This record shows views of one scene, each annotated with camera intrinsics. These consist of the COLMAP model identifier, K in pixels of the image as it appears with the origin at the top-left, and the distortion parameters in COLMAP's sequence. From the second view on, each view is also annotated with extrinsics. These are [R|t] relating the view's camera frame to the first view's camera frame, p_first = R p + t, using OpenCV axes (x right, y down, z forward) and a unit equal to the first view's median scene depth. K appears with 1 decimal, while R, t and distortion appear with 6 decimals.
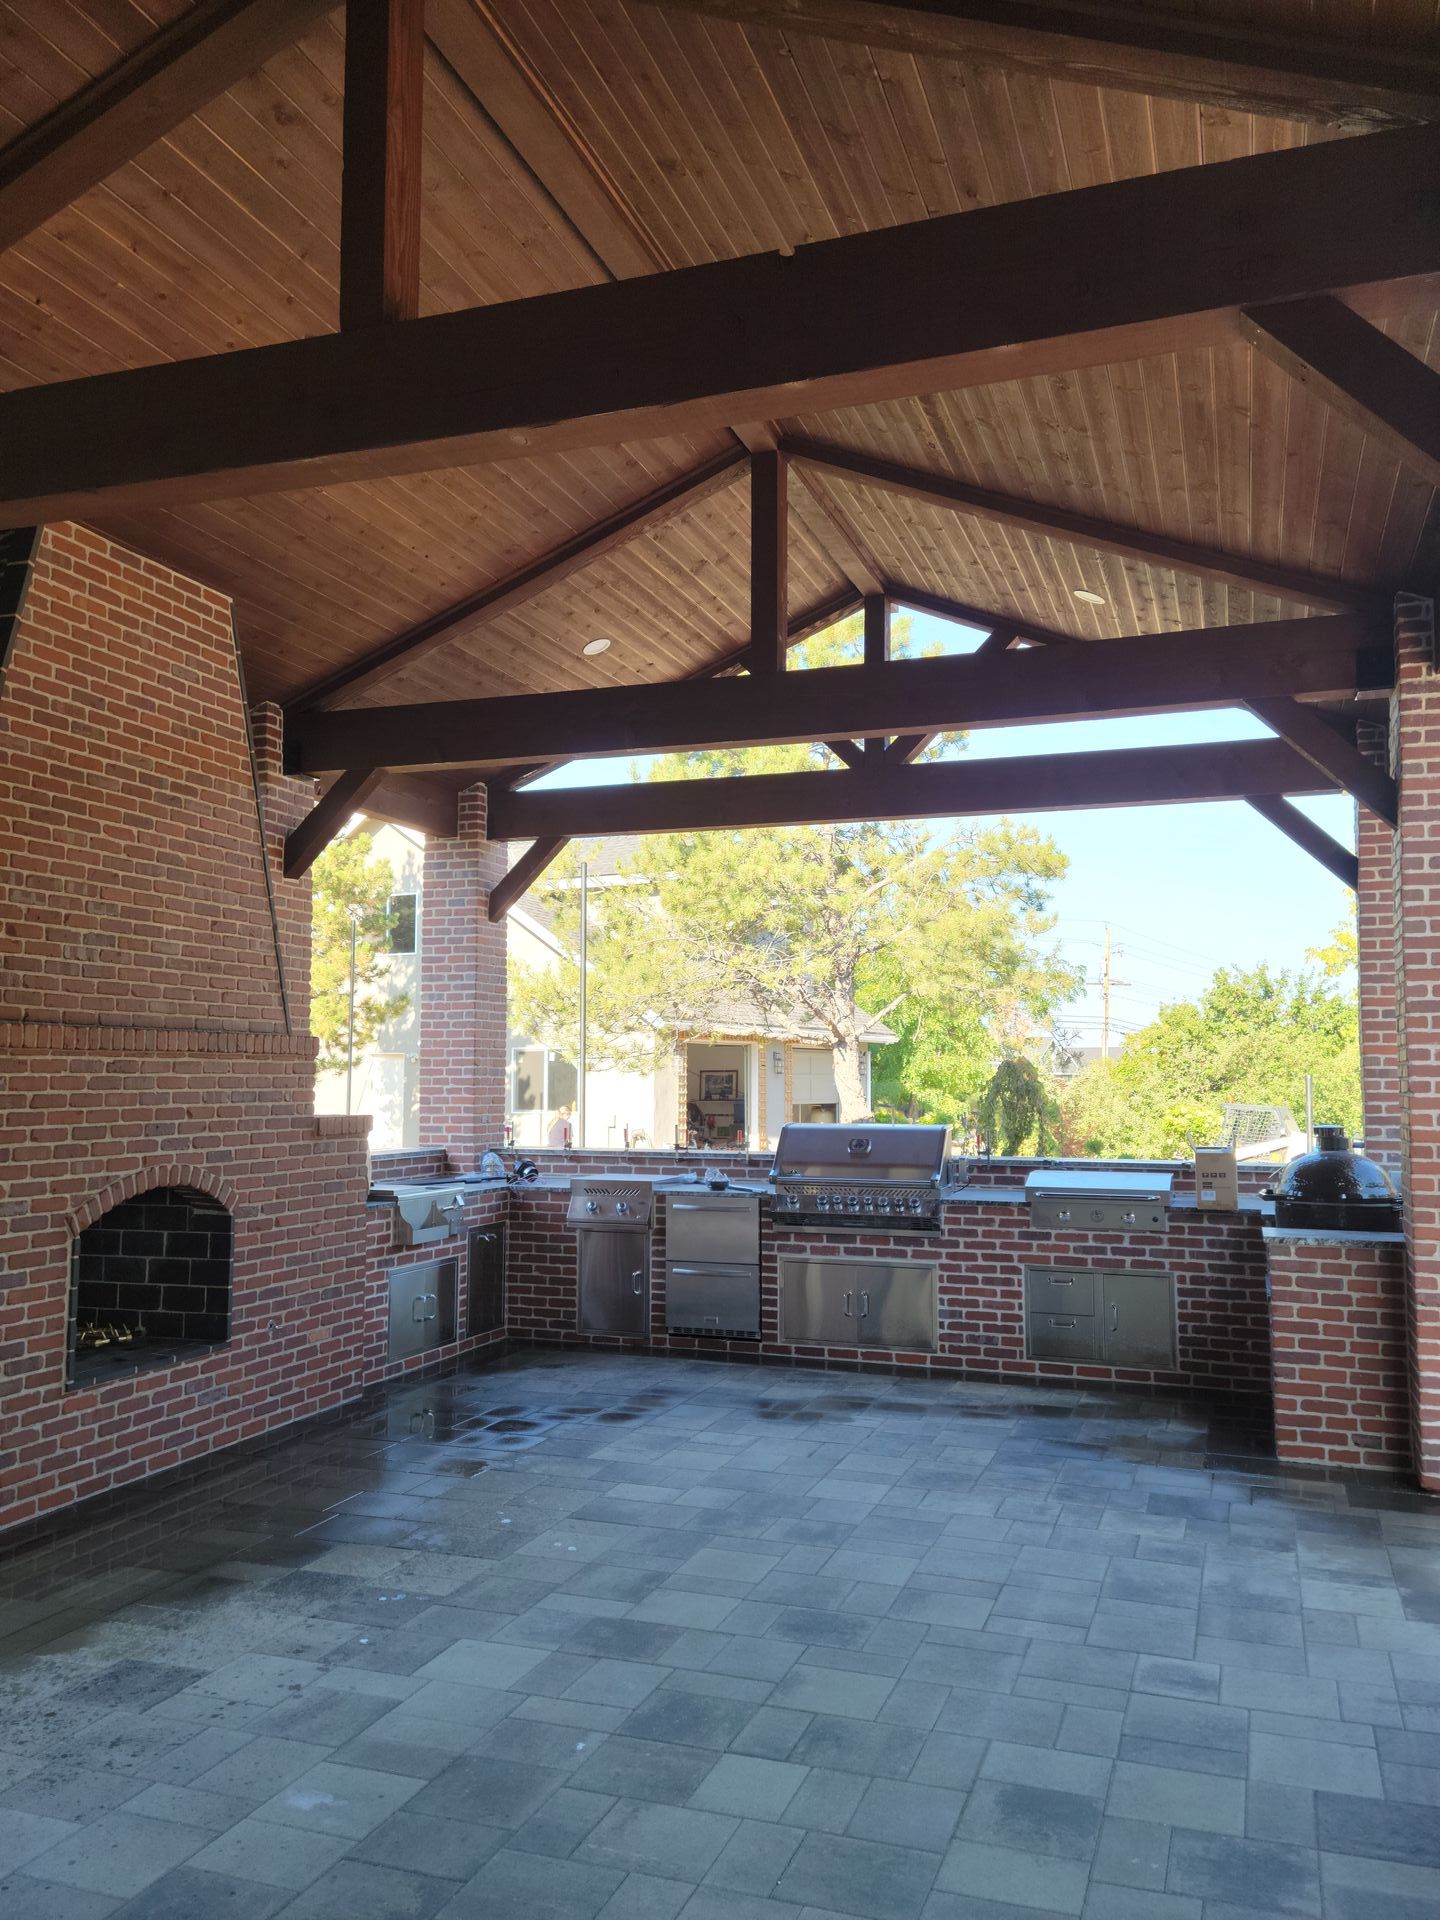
lens RADIAL K [[1534.3, 0, 726.6], [0, 1534.3, 975.1], [0, 0, 1]] dist [0.088993, -0.106433]
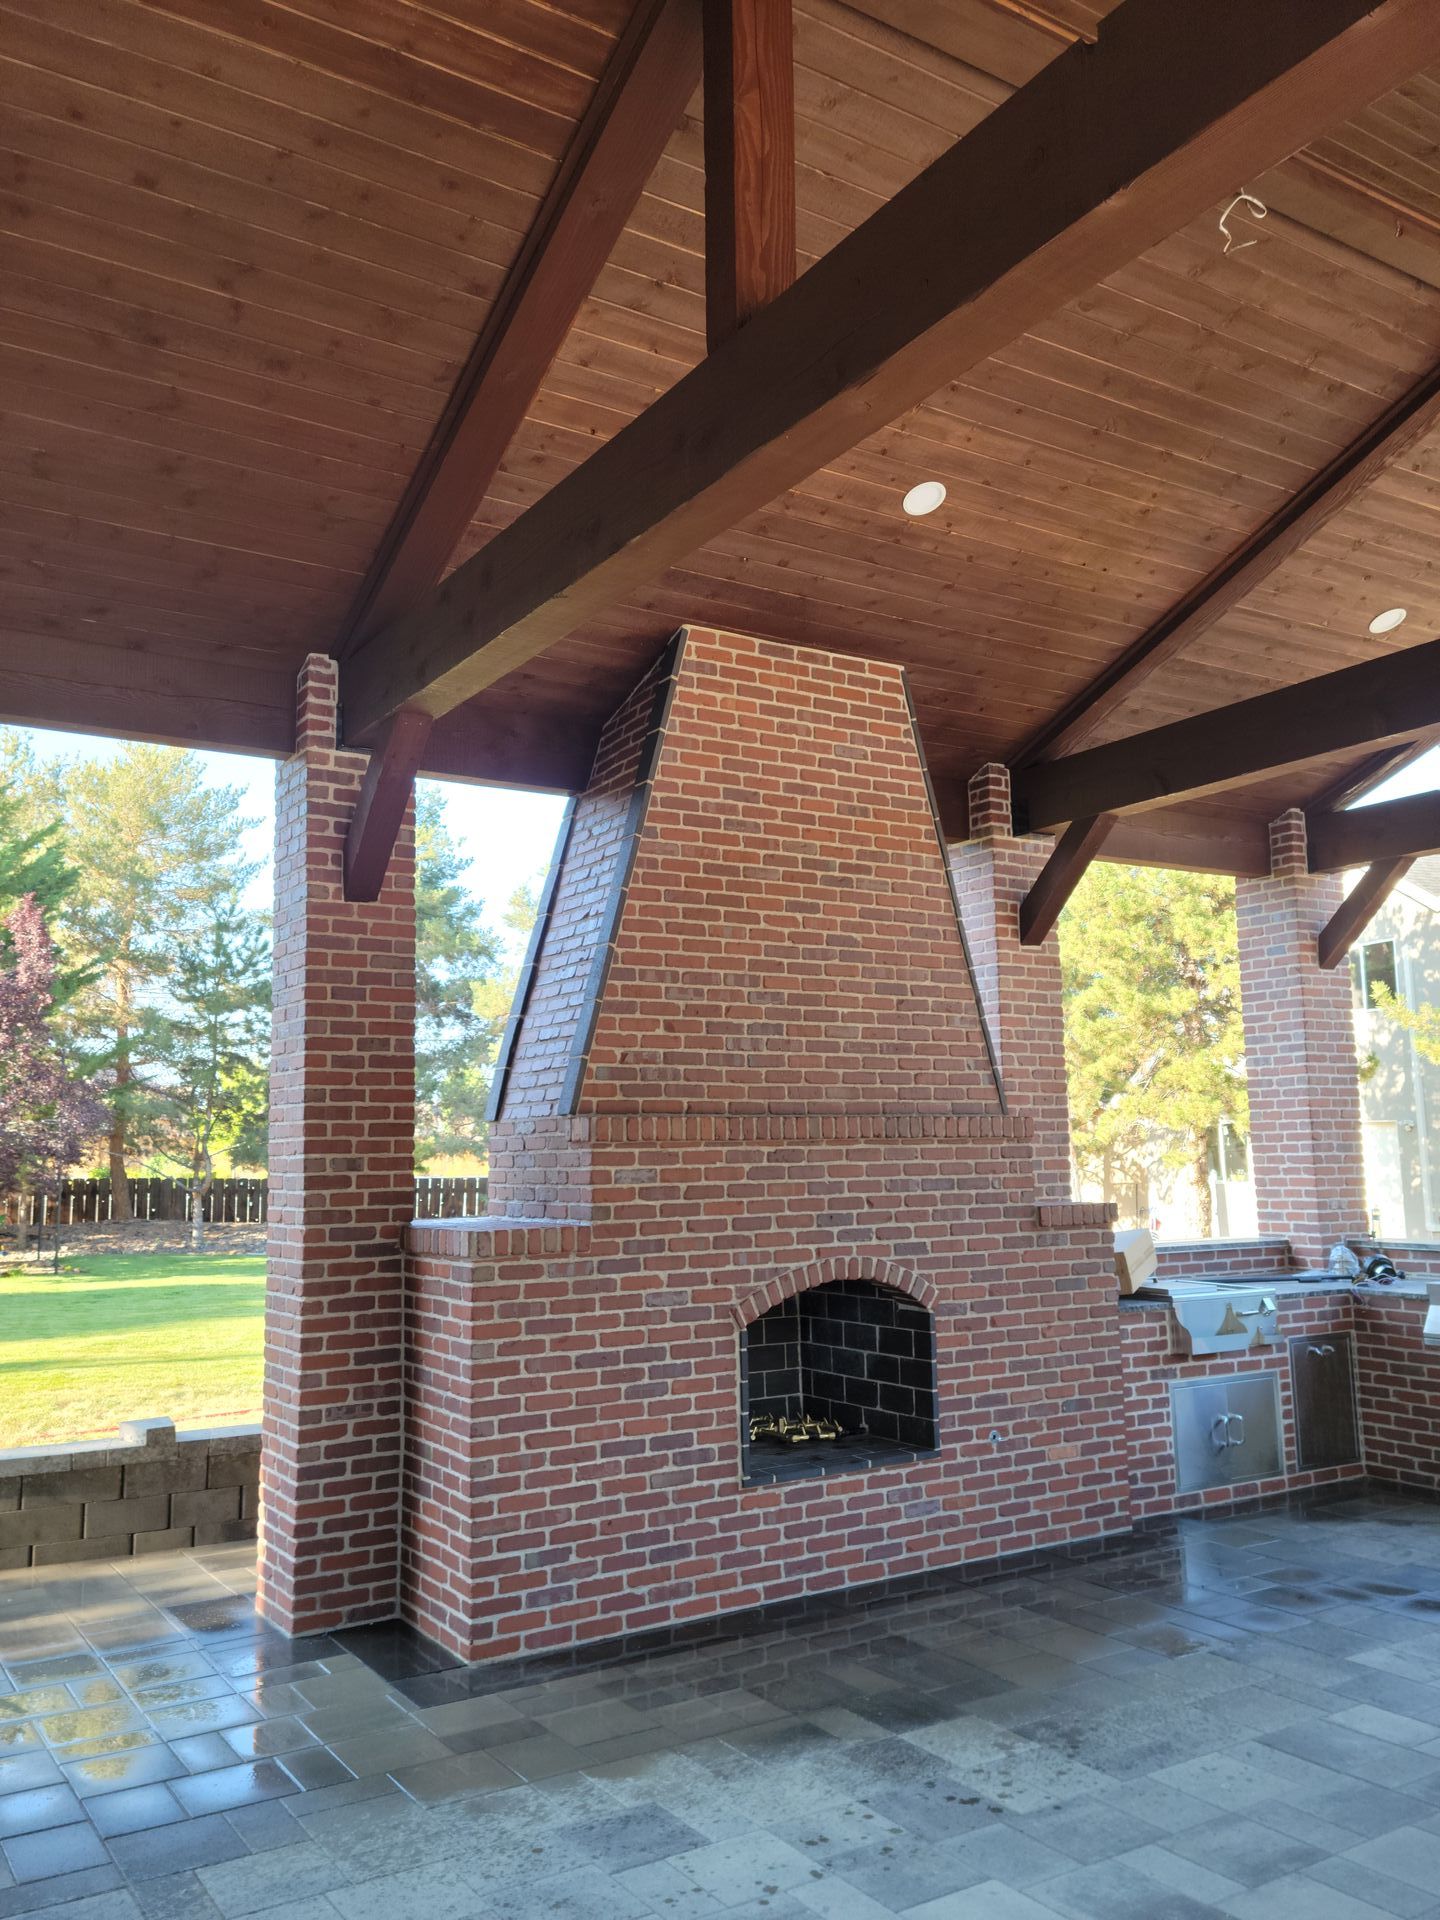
lens RADIAL K [[1534.3, 0, 670.1], [0, 1534.3, 964.2], [0, 0, 1]] dist [0.088993, -0.106433]
pose [[0.771203, -0.095248, -0.629424, 0.160189], [0.062921, 0.995307, -0.073522, 0.004225], [0.633472, 0.017096, 0.773576, 0.168437]]
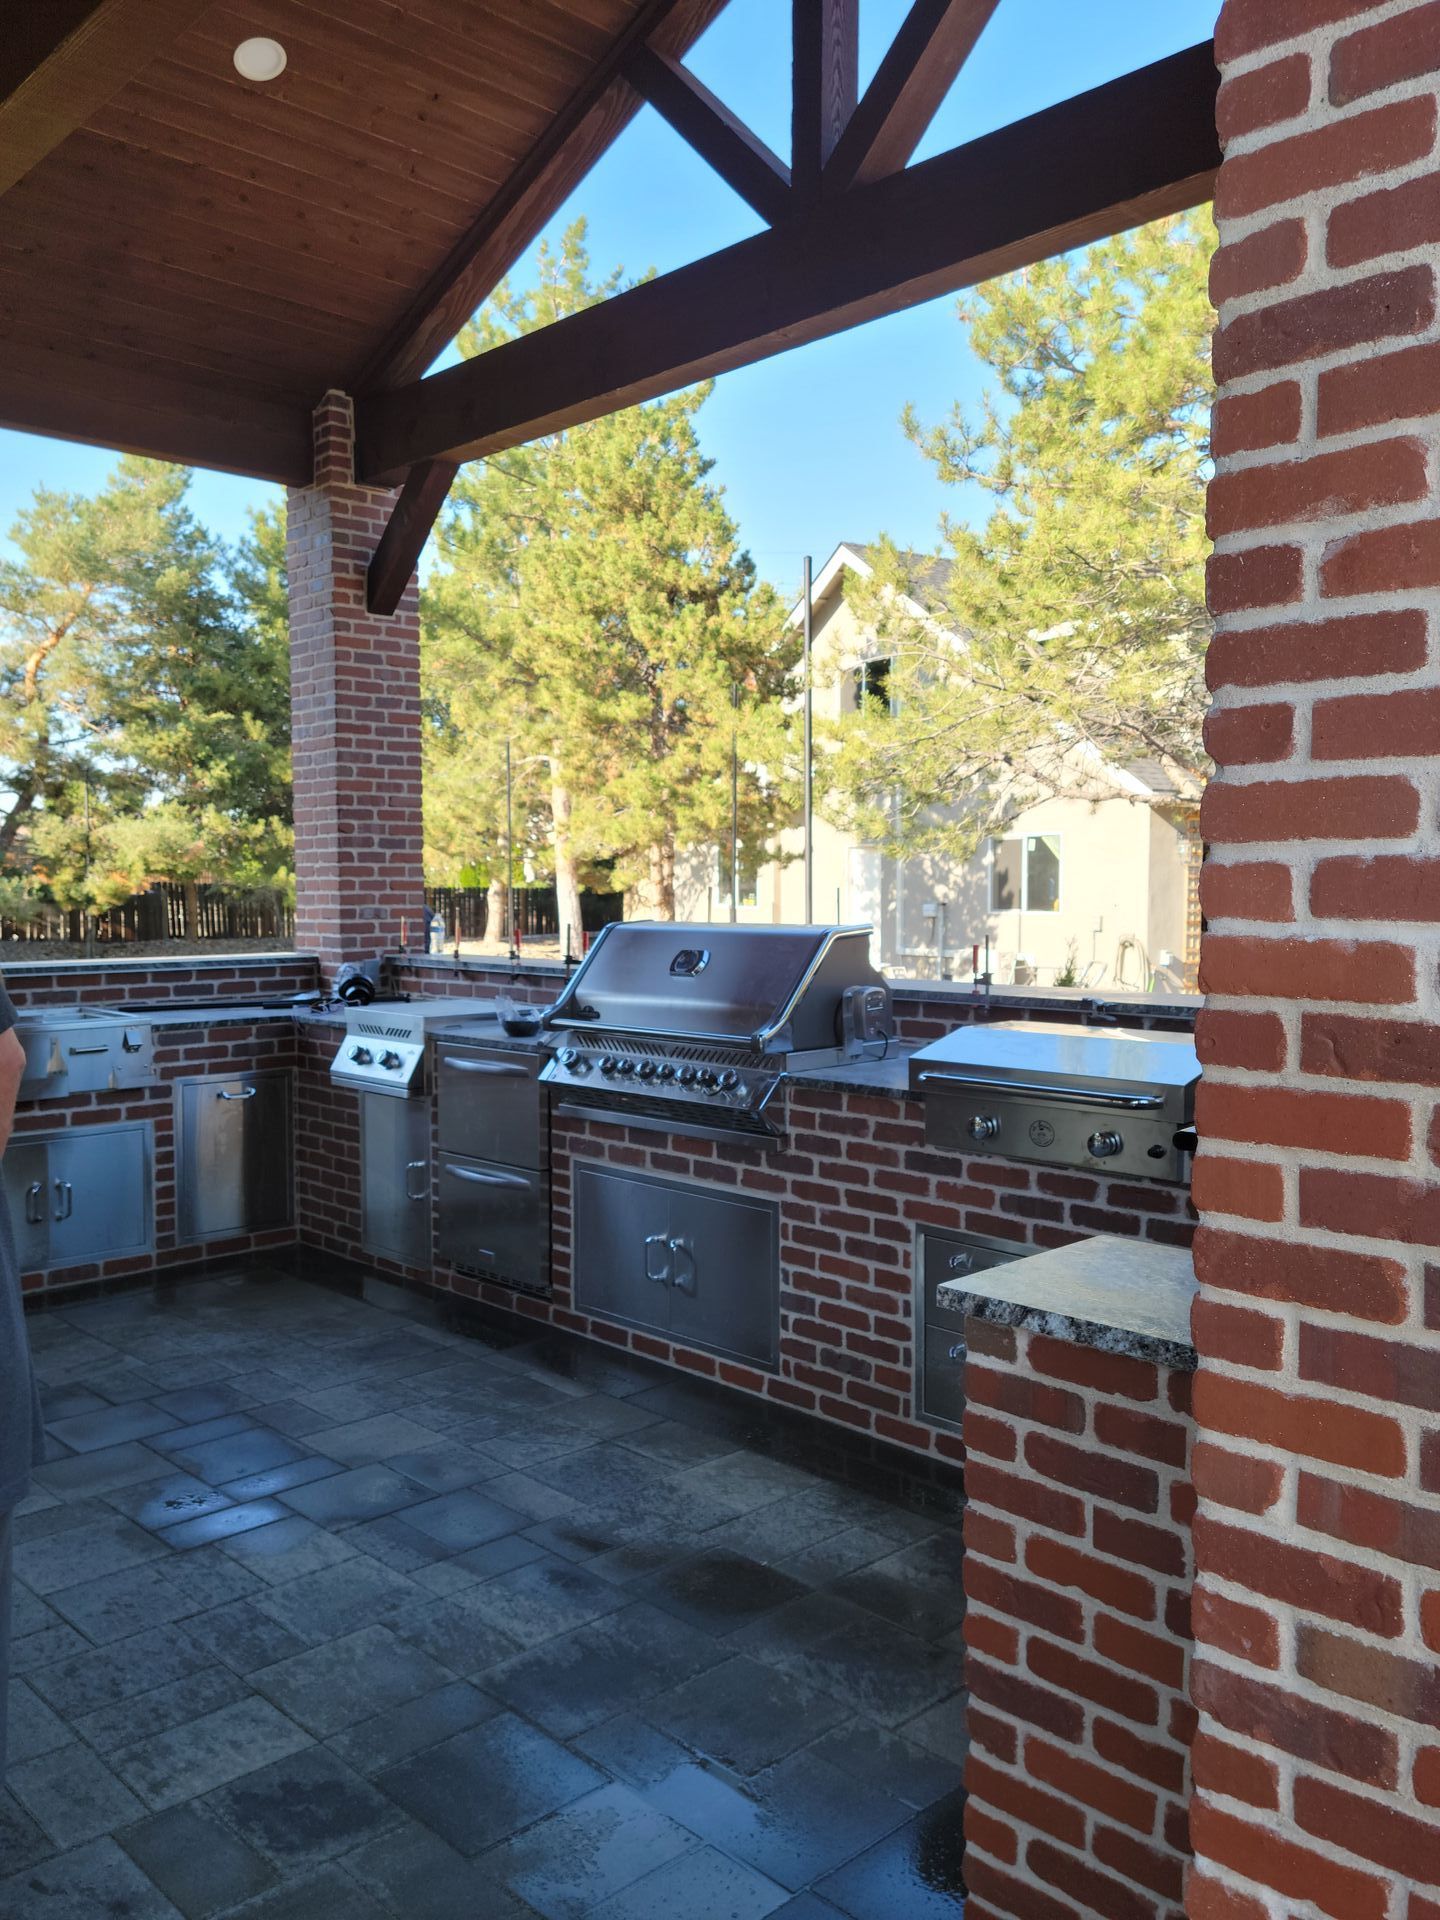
lens RADIAL K [[1534.3, 0, 733.4], [0, 1534.3, 986.7], [0, 0, 1]] dist [0.088993, -0.106433]
pose [[0.889749, 0.024721, -0.455780, 0.430449], [0.036700, 0.991425, 0.125419, 0.068841], [0.454973, -0.128319, 0.881212, 0.698176]]
